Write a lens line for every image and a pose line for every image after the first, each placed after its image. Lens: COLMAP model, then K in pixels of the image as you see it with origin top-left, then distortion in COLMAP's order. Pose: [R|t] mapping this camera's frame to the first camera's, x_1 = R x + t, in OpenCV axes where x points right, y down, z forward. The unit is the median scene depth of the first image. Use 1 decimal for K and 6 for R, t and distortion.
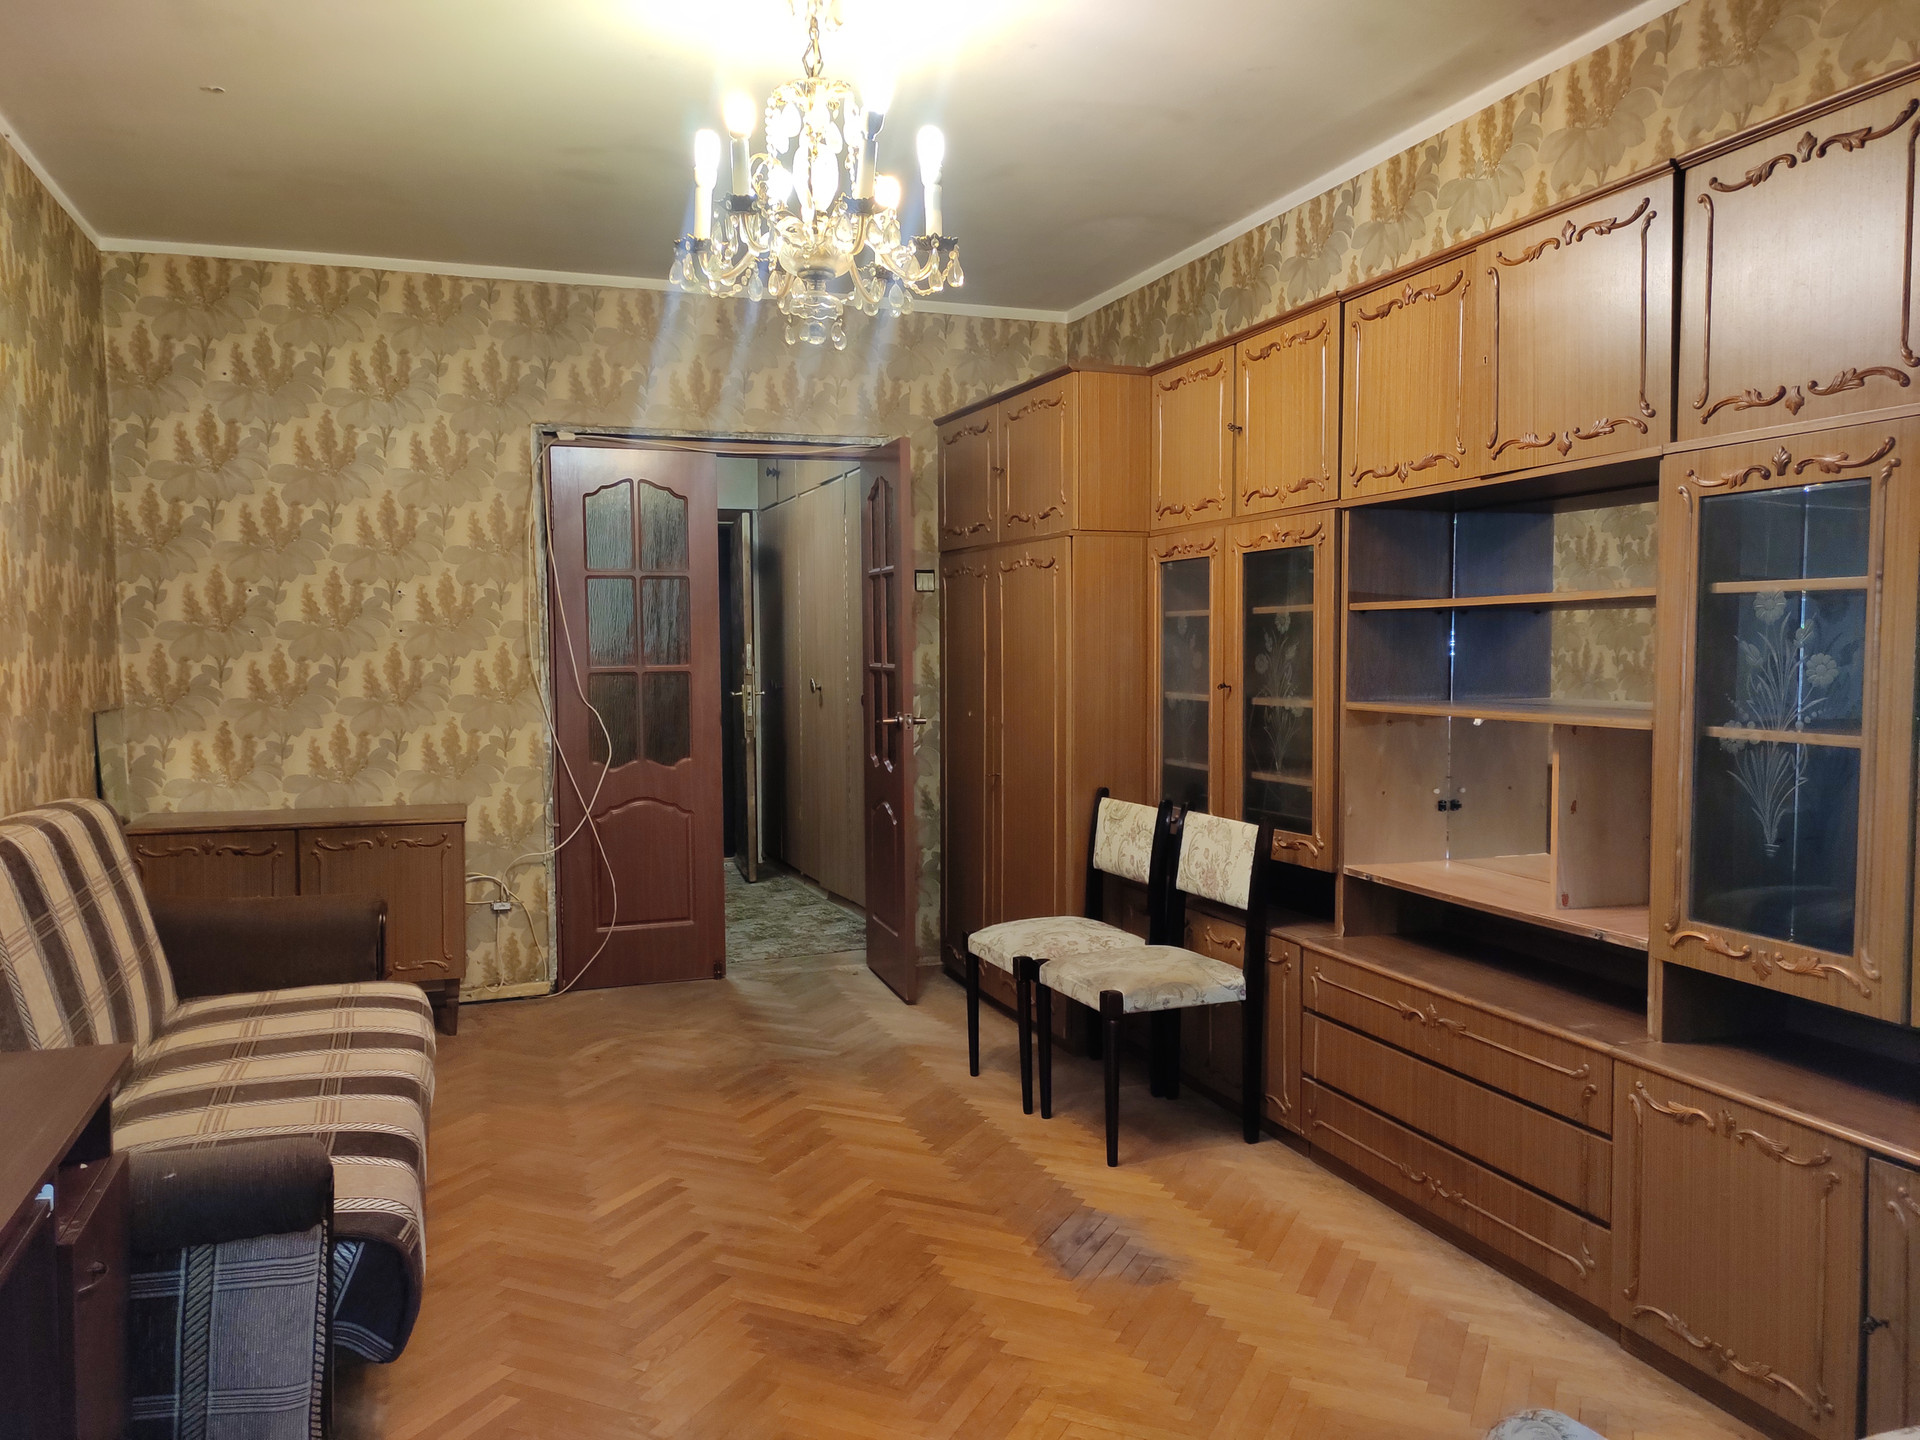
lens RADIAL K [[1407.5, 0, 959.8], [0, 1407.5, 719.2], [0, 0, 1]] dist [0.030664, 0.007013]
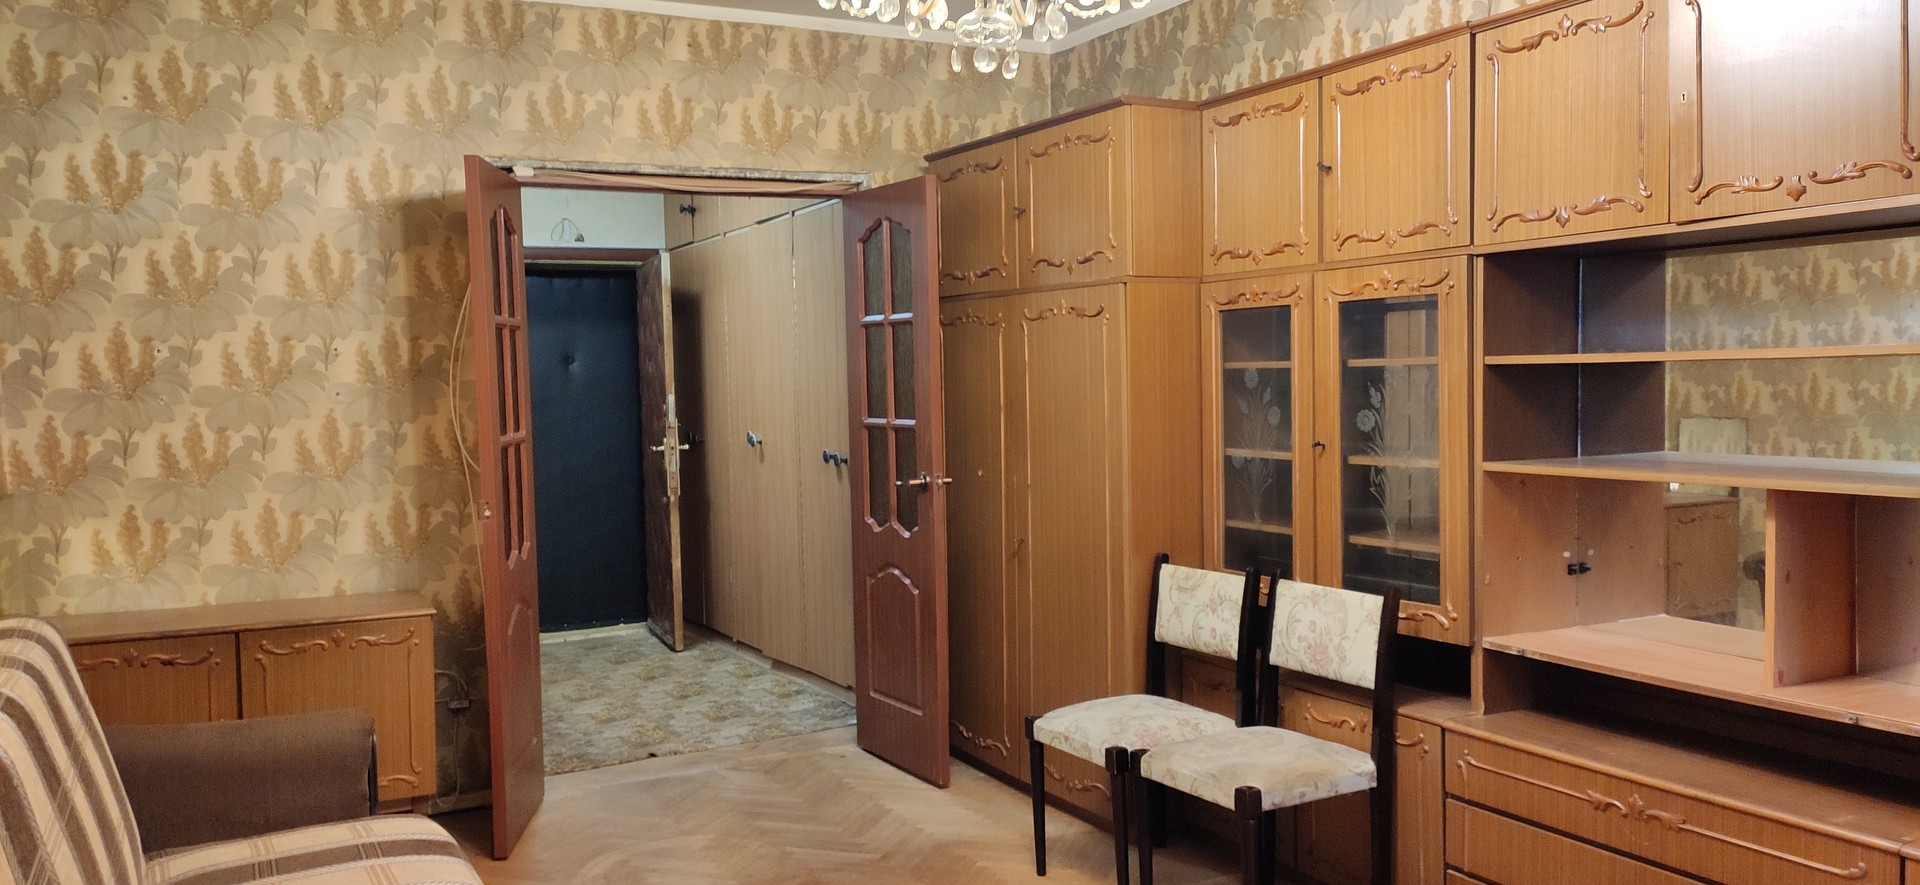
lens RADIAL K [[1408.5, 0, 960.7], [0, 1408.5, 442.7], [0, 0, 1]] dist [0.032853, -0.019289]
pose [[0.990686, -0.021777, 0.134410, -0.142263], [0.022627, 0.999732, -0.004801, -0.021213], [-0.134270, 0.007797, 0.990914, 0.090685]]
